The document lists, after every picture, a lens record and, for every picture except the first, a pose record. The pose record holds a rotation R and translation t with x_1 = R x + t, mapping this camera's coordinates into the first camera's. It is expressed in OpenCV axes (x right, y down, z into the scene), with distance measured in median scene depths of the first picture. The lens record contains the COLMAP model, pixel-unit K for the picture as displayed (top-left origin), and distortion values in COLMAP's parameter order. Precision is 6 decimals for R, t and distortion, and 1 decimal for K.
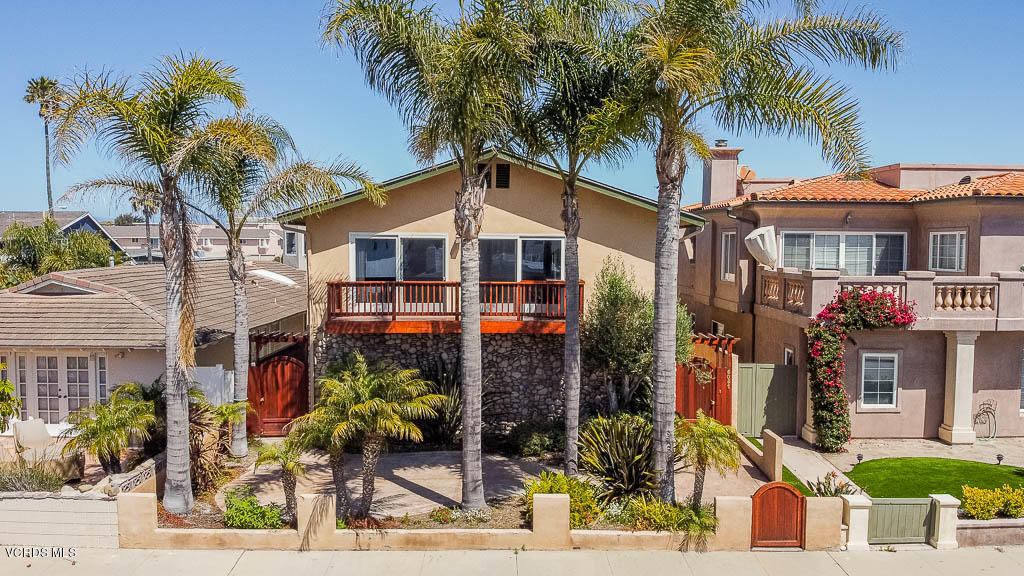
lens RADIAL K [[767.2, 0, 512.0], [0, 767.2, 288.0], [0, 0, 1]] dist [0.183464, -0.367879]
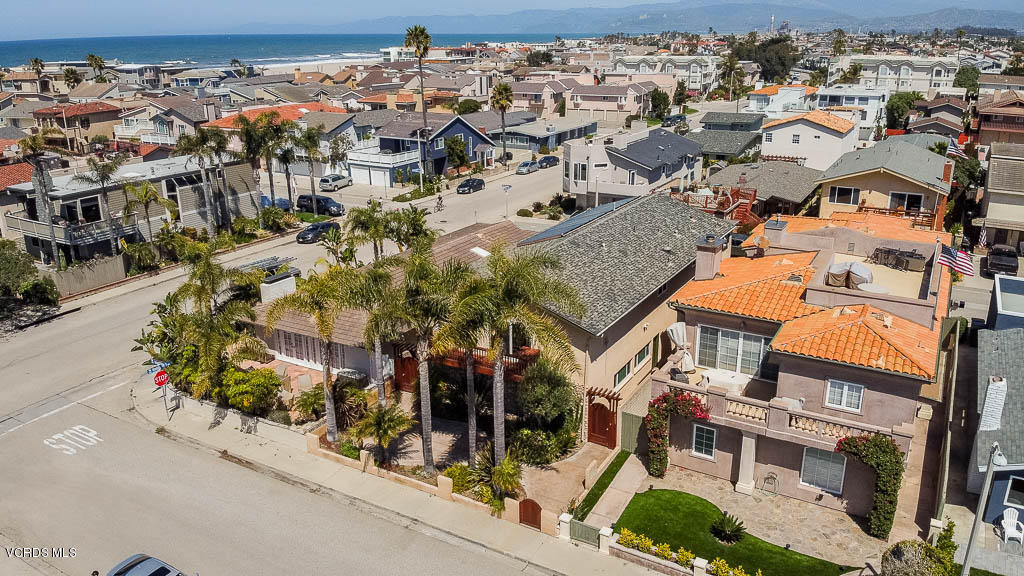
lens RADIAL K [[767.2, 0, 512.0], [0, 767.2, 288.0], [0, 0, 1]] dist [0.183464, -0.367879]
pose [[0.859174, 0.148903, -0.489538, 0.904515], [-0.013774, 0.963105, 0.268774, -0.642346], [0.511498, -0.224181, 0.829526, -0.492399]]
